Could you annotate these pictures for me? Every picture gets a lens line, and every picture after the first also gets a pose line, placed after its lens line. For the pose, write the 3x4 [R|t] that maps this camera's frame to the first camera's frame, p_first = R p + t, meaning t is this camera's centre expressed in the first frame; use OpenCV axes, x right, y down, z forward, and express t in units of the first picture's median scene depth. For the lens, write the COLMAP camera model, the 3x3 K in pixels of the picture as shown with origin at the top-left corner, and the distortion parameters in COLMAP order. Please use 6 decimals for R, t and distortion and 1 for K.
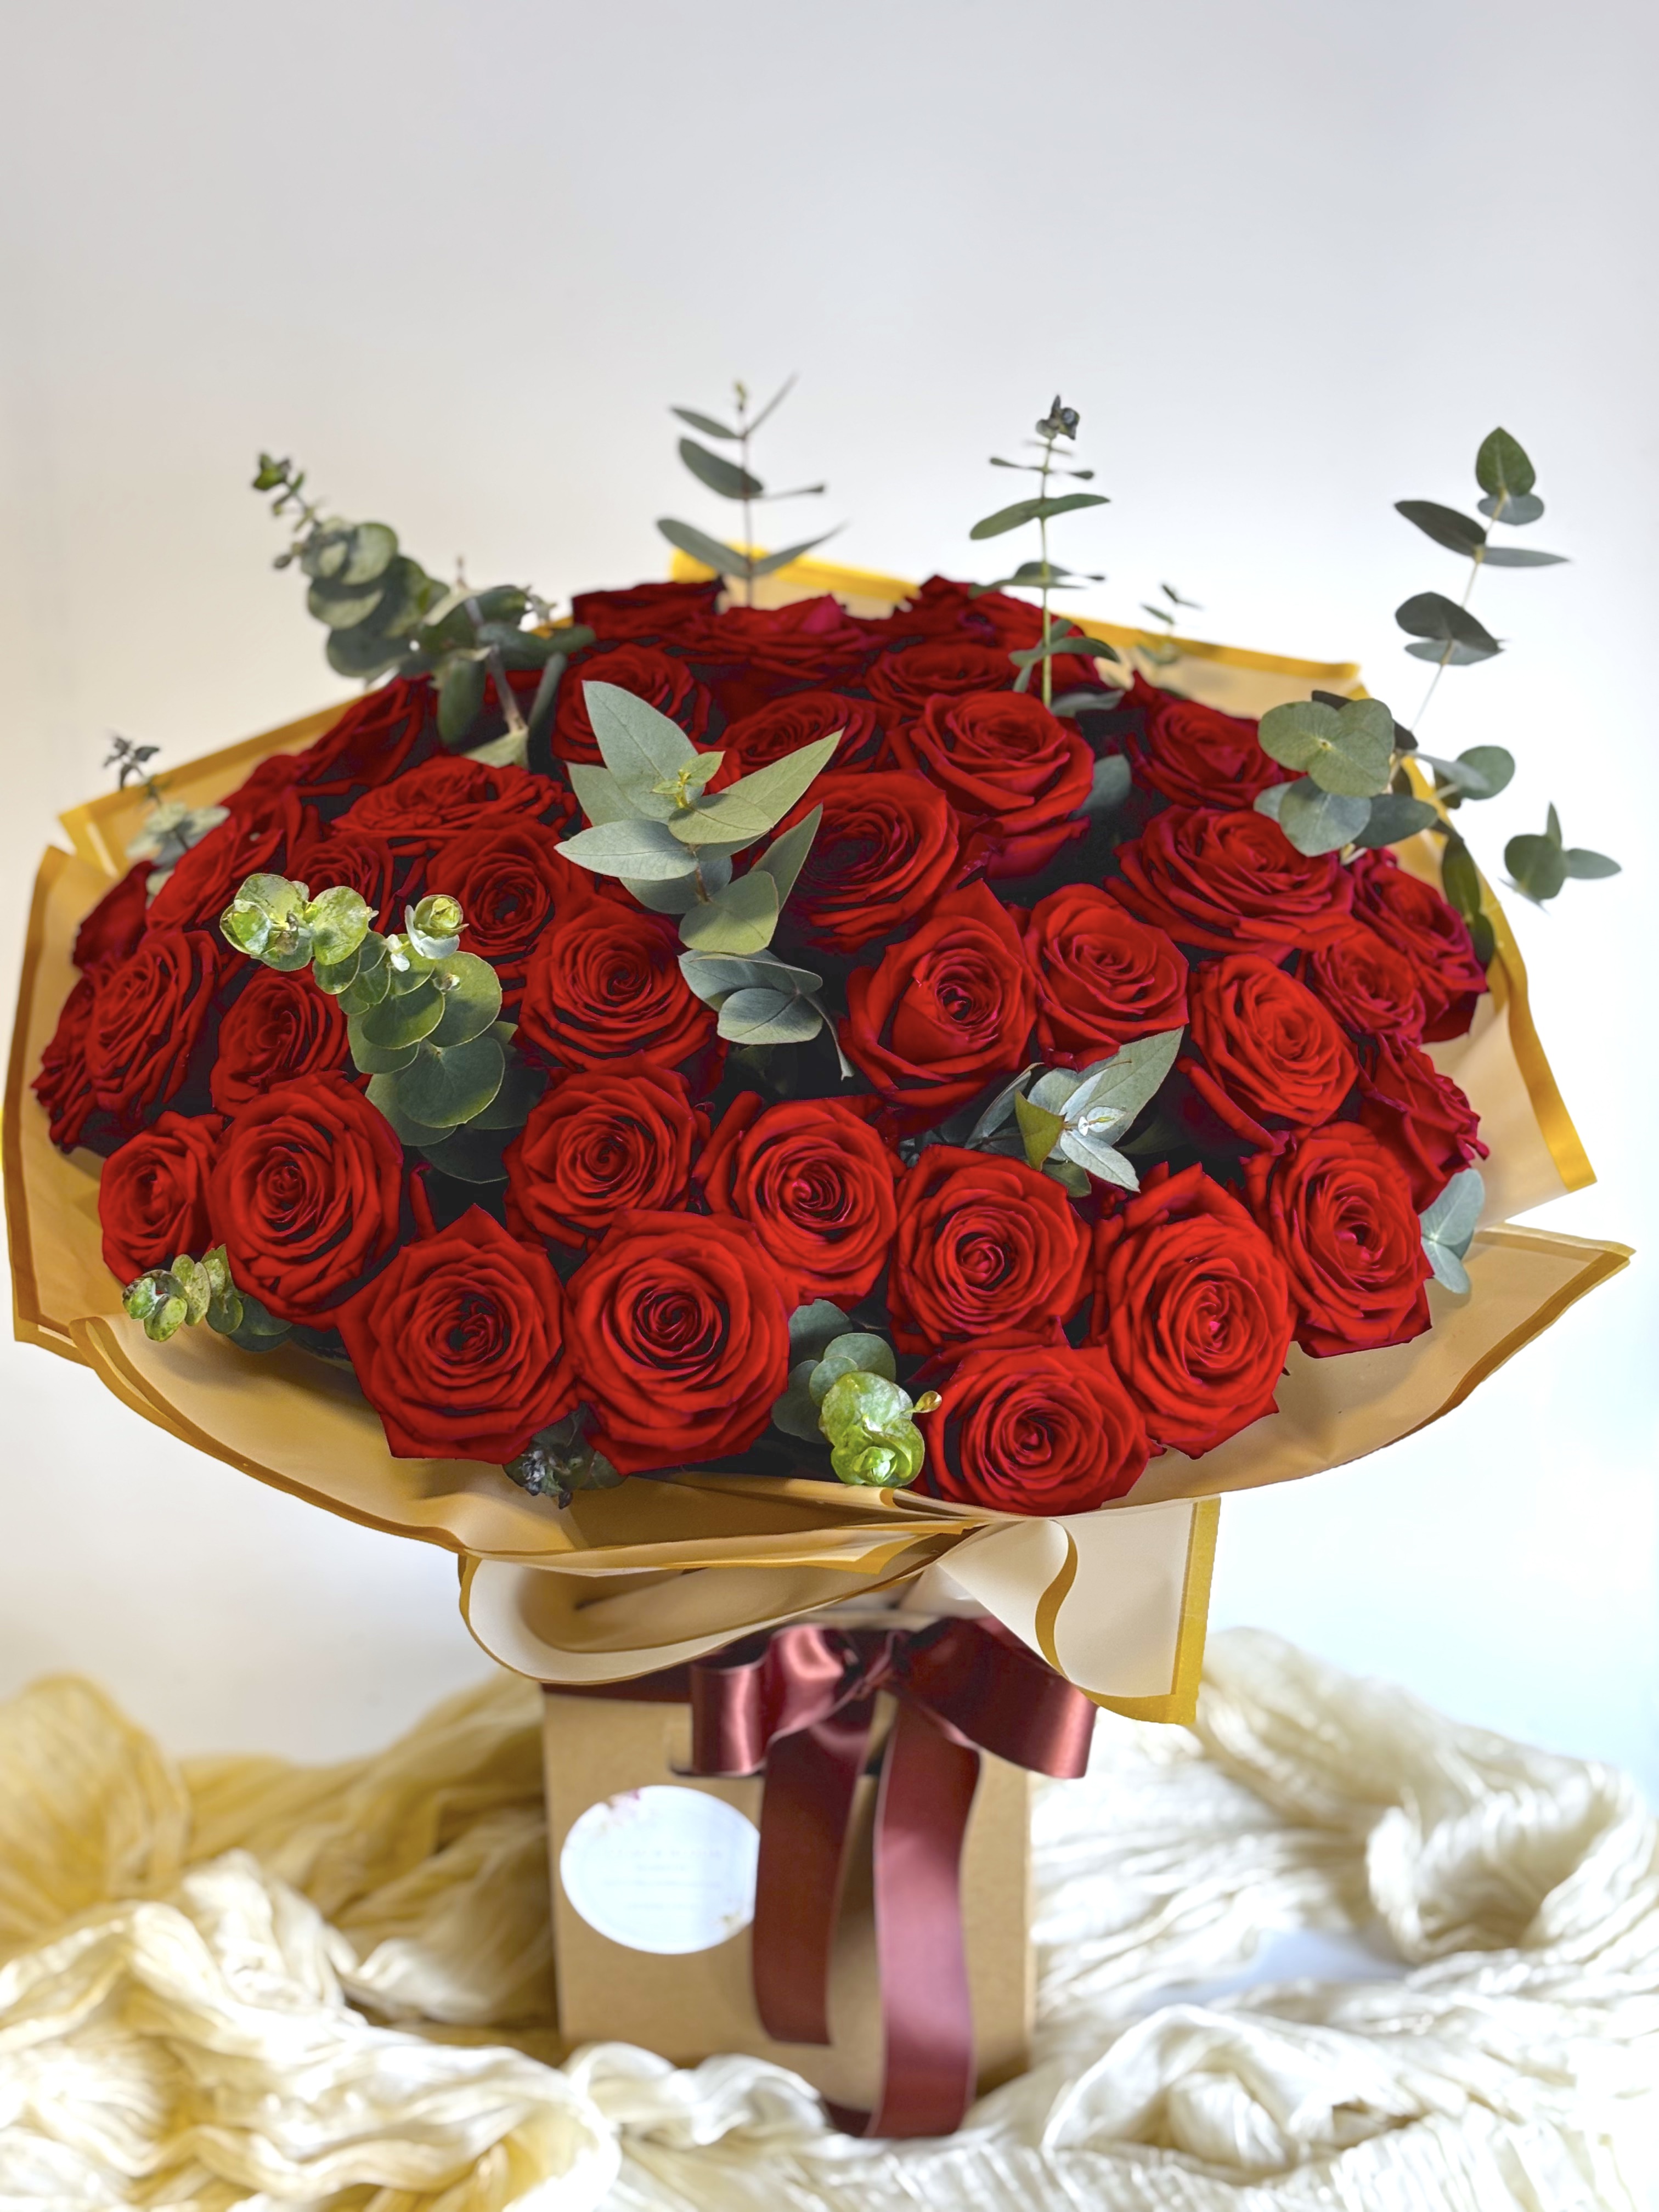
lens RADIAL K [[3321.4, 0, 907.4], [0, 3321.4, 1108.0], [0, 0, 1]] dist [0.336090, -1.508437]
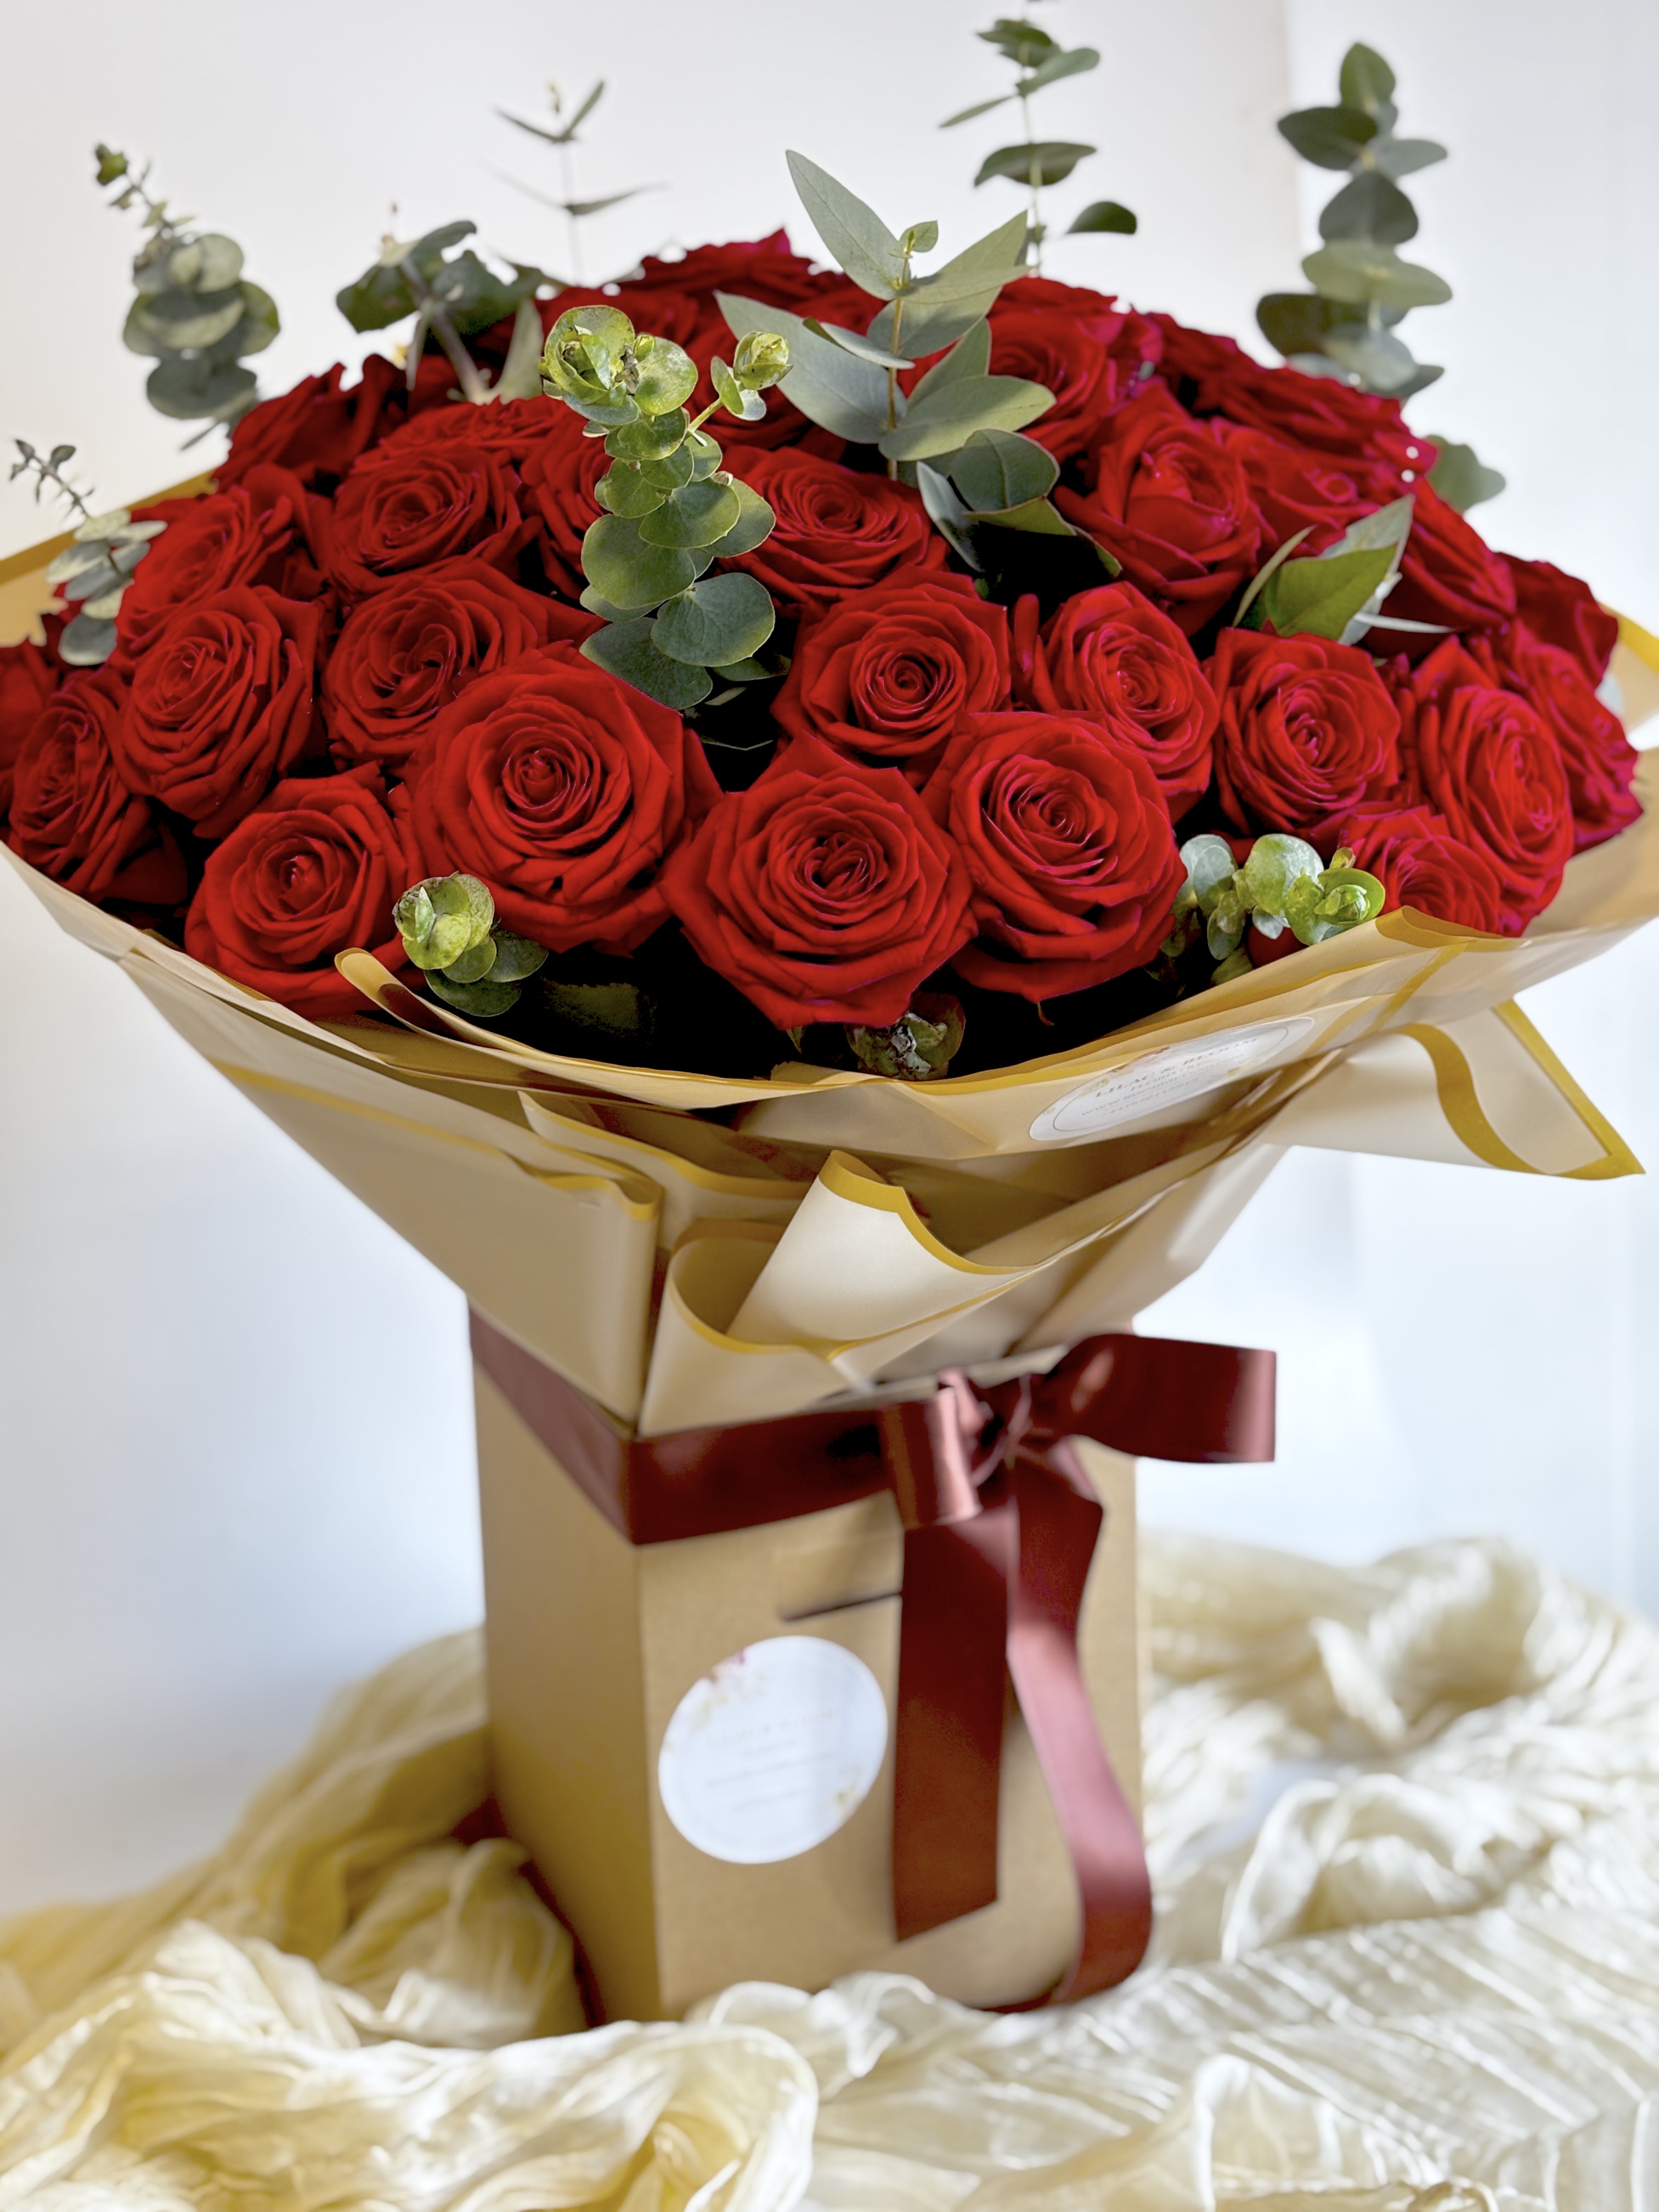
lens RADIAL K [[3321.4, 0, 907.4], [0, 3321.4, 1108.0], [0, 0, 1]] dist [0.336090, -1.508437]
pose [[0.908567, -0.159035, 0.386281, -0.364226], [0.219889, 0.968295, -0.118545, 0.185821], [-0.355181, 0.192646, 0.914732, 0.180616]]
